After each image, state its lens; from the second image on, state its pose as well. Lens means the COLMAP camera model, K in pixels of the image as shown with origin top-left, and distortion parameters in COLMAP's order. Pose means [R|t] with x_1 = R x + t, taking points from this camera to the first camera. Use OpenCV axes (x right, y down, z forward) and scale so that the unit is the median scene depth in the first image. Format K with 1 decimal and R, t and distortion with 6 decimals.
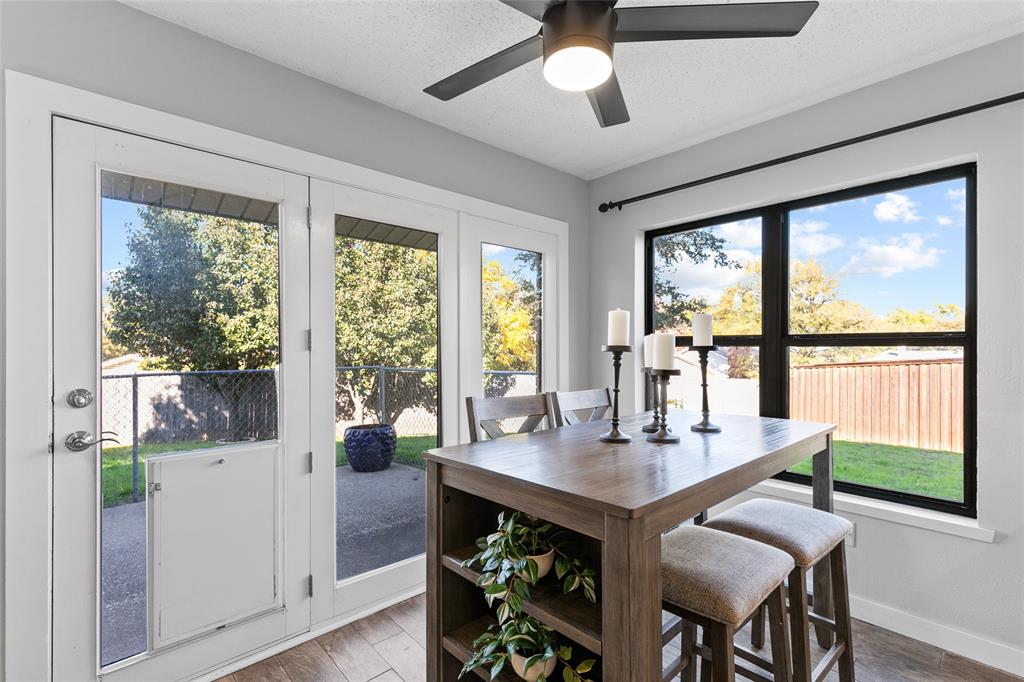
lens RADIAL K [[468.6, 0, 513.4], [0, 468.6, 348.6], [0, 0, 1]] dist [0.004038, 0.000072]
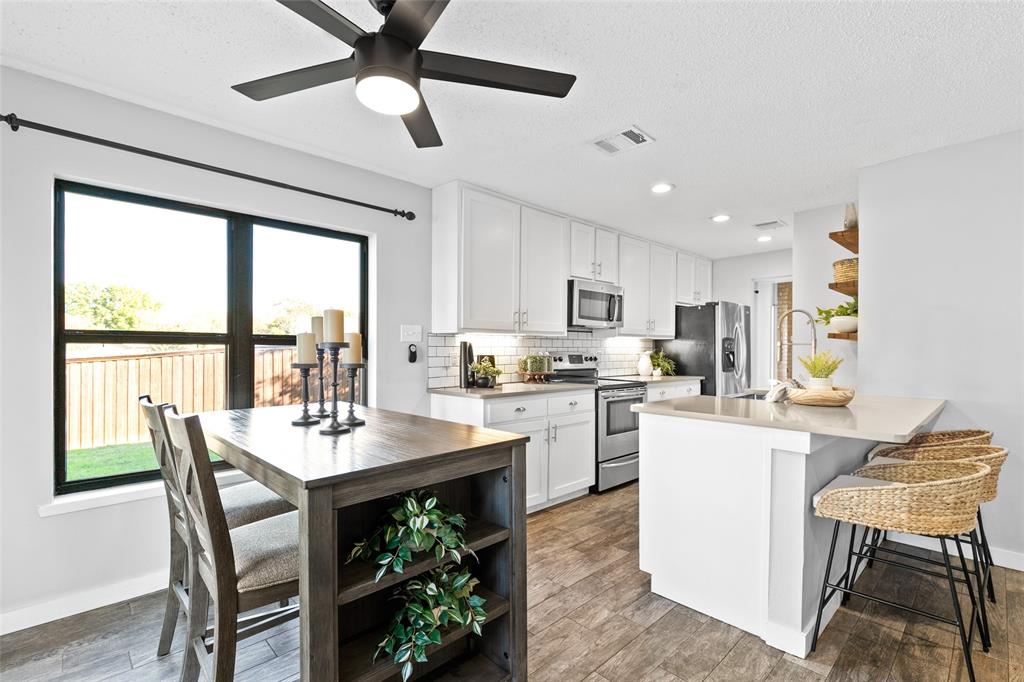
lens RADIAL K [[468.6, 0, 513.4], [0, 468.6, 348.6], [0, 0, 1]] dist [0.004038, 0.000072]
pose [[-0.024651, 0.004569, 0.999686, -0.270224], [-0.003031, 0.999985, -0.004645, 0.004098], [-0.999692, -0.003144, -0.024637, 0.199318]]
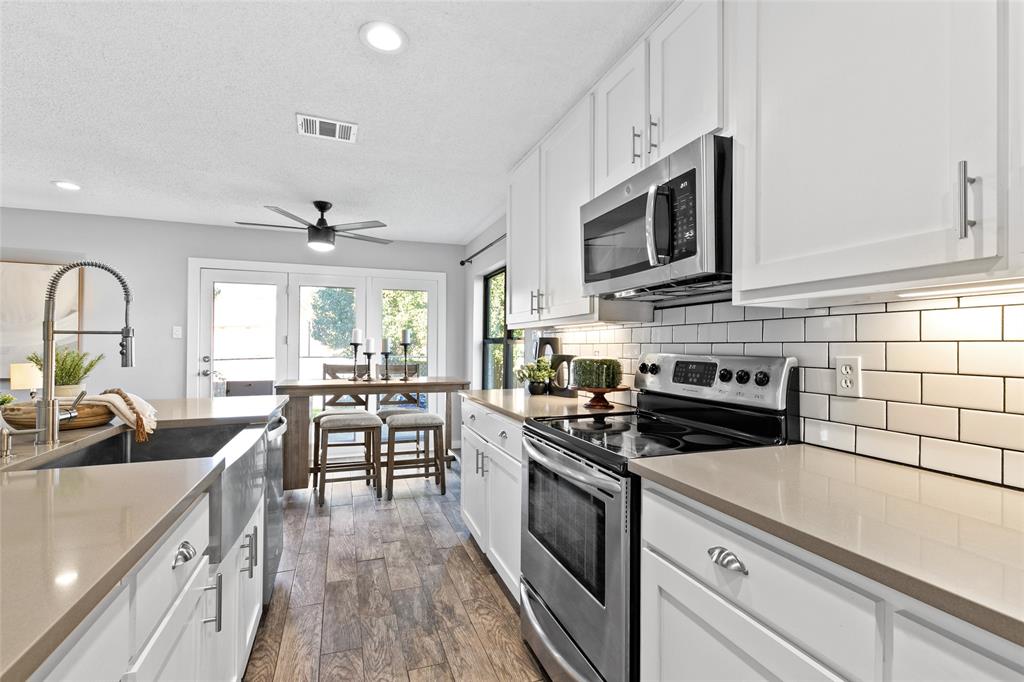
lens RADIAL K [[463.0, 0, 517.1], [0, 463.0, 346.3], [0, 0, 1]] dist [0.000784, -0.000008]
pose [[0.926095, 0.006737, -0.377230, 0.630743], [-0.006133, 0.999977, 0.002801, 0.000219], [0.377240, -0.000280, 0.926115, -0.312161]]
